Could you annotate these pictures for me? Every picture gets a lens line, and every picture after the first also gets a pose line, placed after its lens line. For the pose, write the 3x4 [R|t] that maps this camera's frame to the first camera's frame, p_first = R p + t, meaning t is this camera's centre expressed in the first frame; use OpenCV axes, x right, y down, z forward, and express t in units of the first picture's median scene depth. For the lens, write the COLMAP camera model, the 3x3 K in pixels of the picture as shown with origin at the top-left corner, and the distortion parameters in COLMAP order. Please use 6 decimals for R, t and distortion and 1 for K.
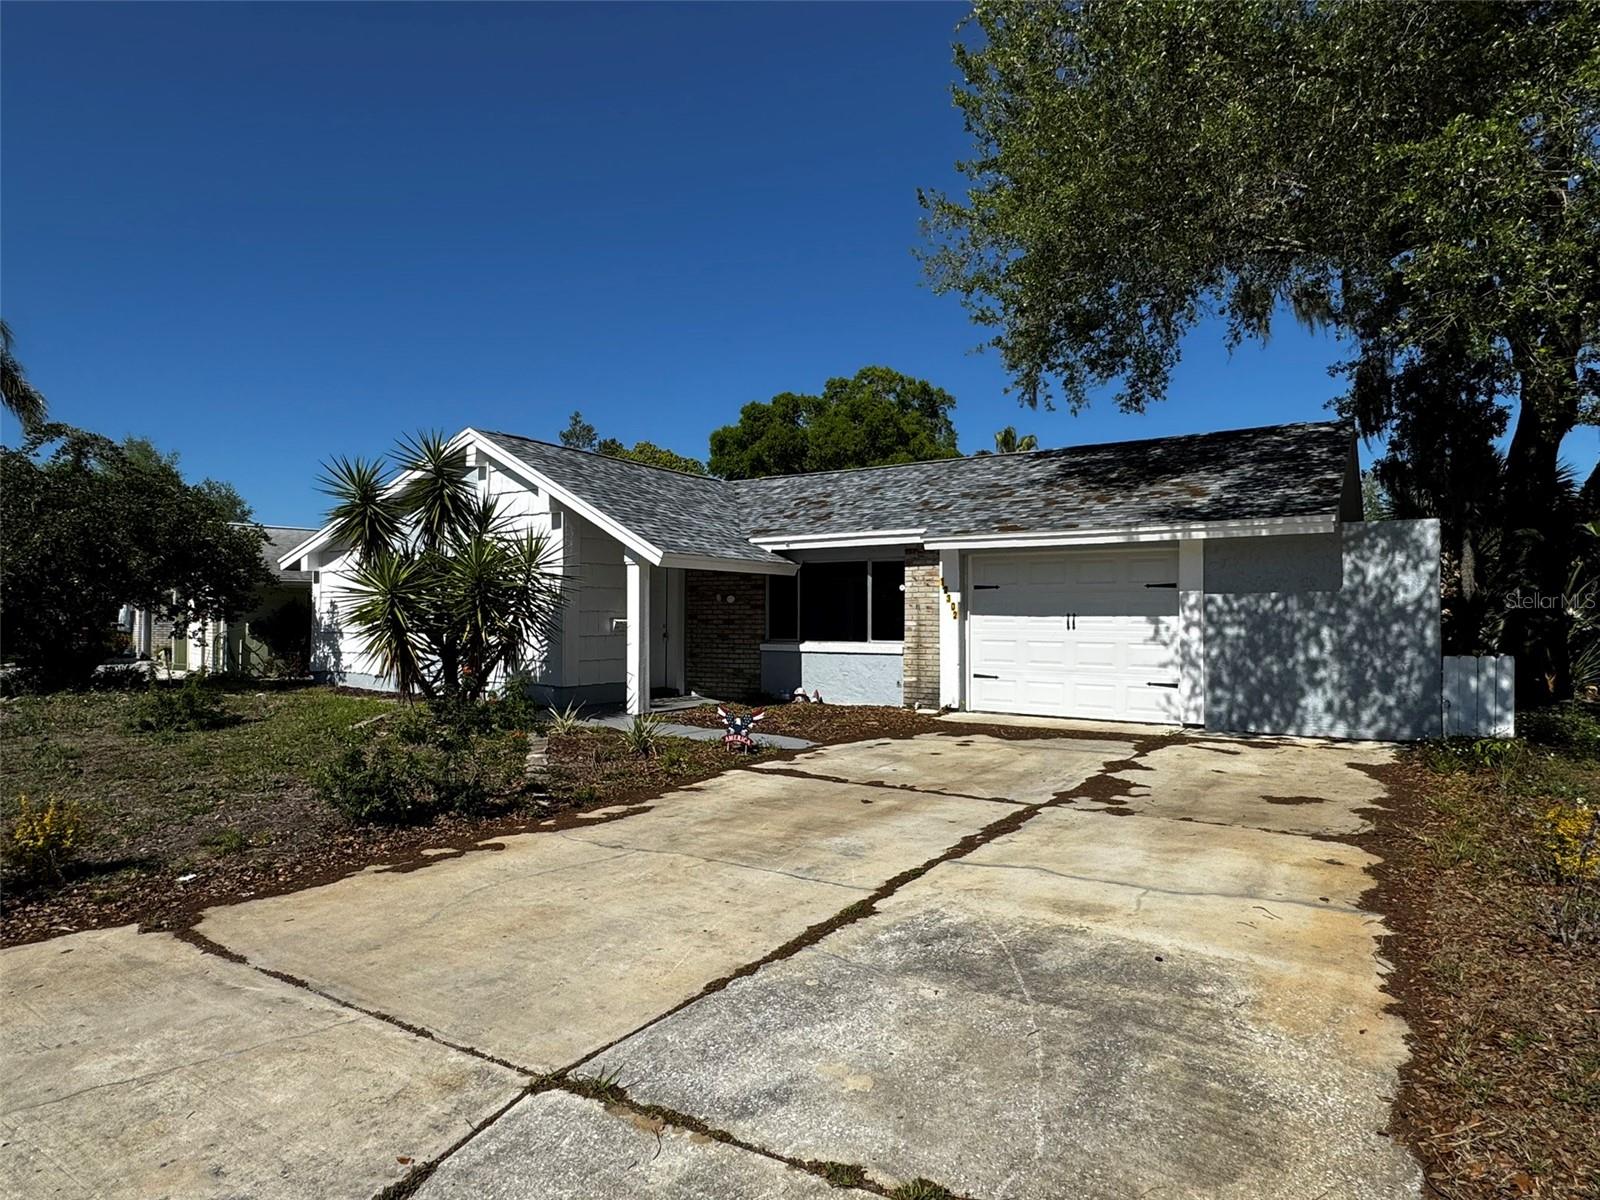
lens RADIAL K [[931.7, 0, 801.4], [0, 931.7, 602.2], [0, 0, 1]] dist [-0.004543, 0.003610]
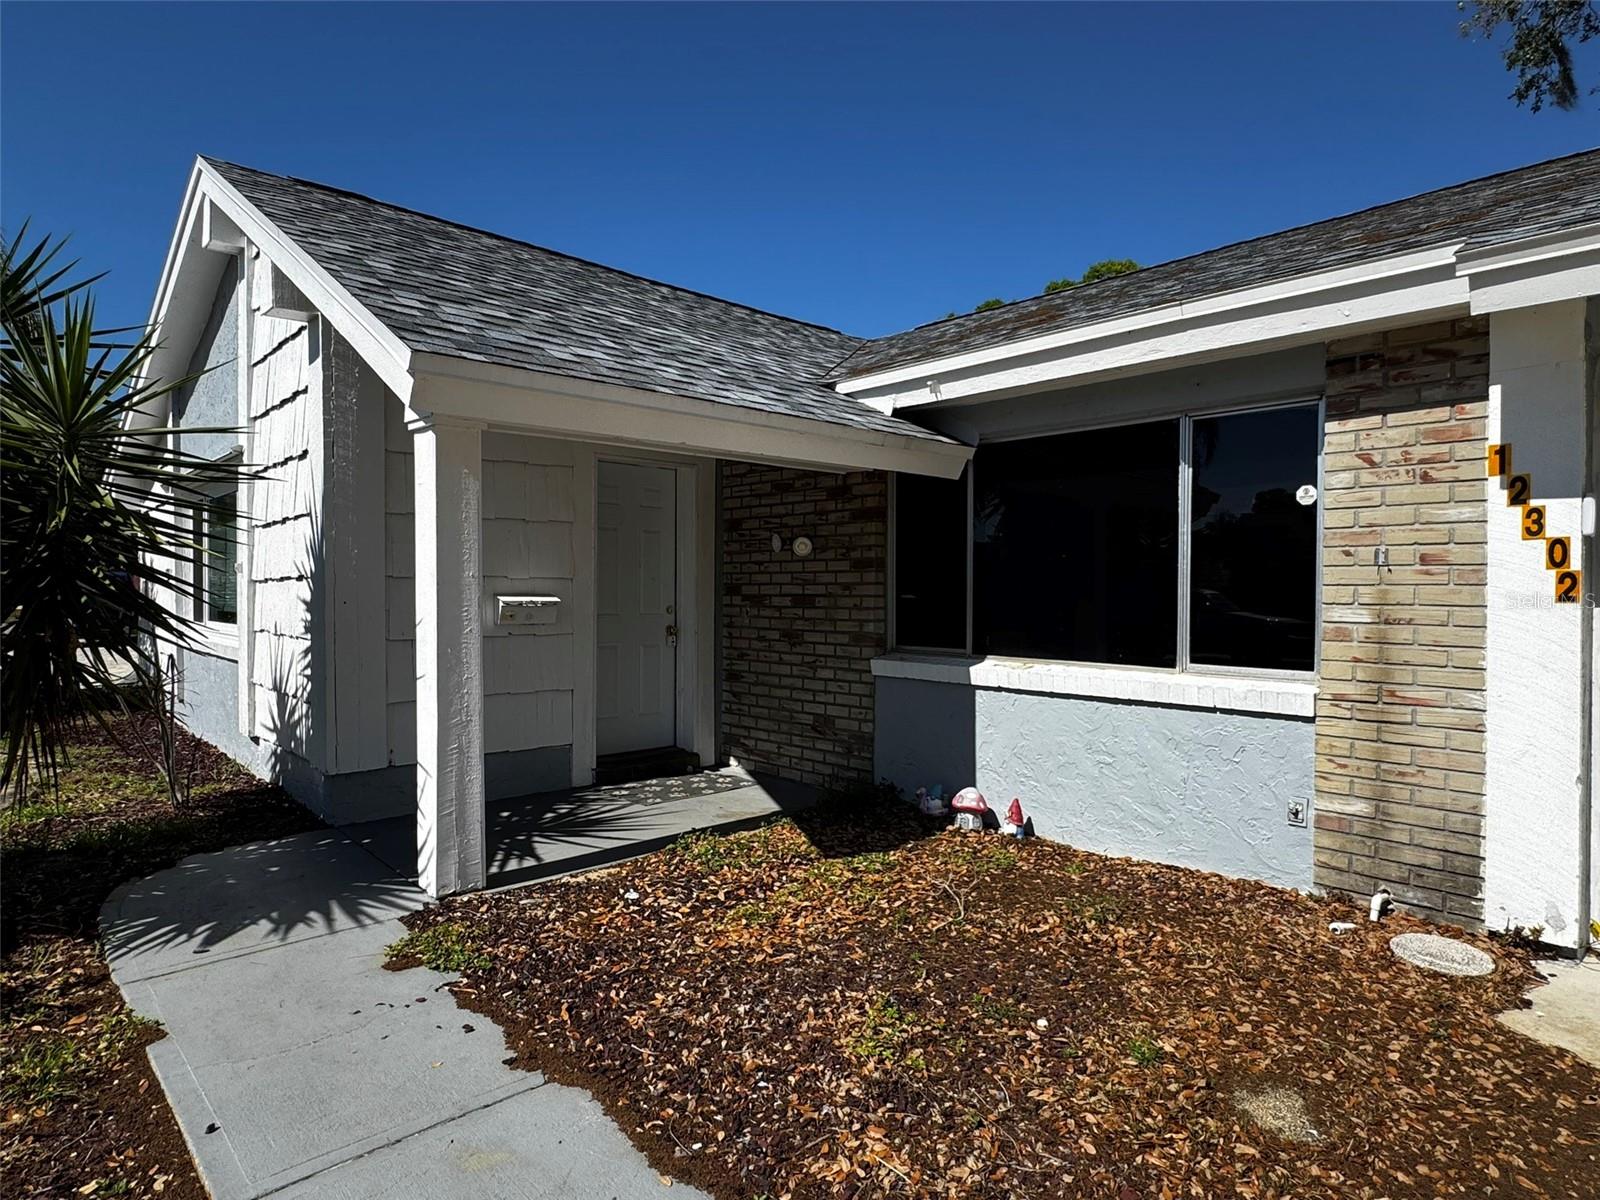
lens RADIAL K [[862.1, 0, 810.5], [0, 862.1, 591.1], [0, 0, 1]] dist [-0.003427, -0.000310]
pose [[0.971463, 0.001440, -0.237186, 0.017969], [0.003835, 0.999755, 0.021780, 0.008686], [0.237160, -0.022068, 0.971220, 0.678174]]
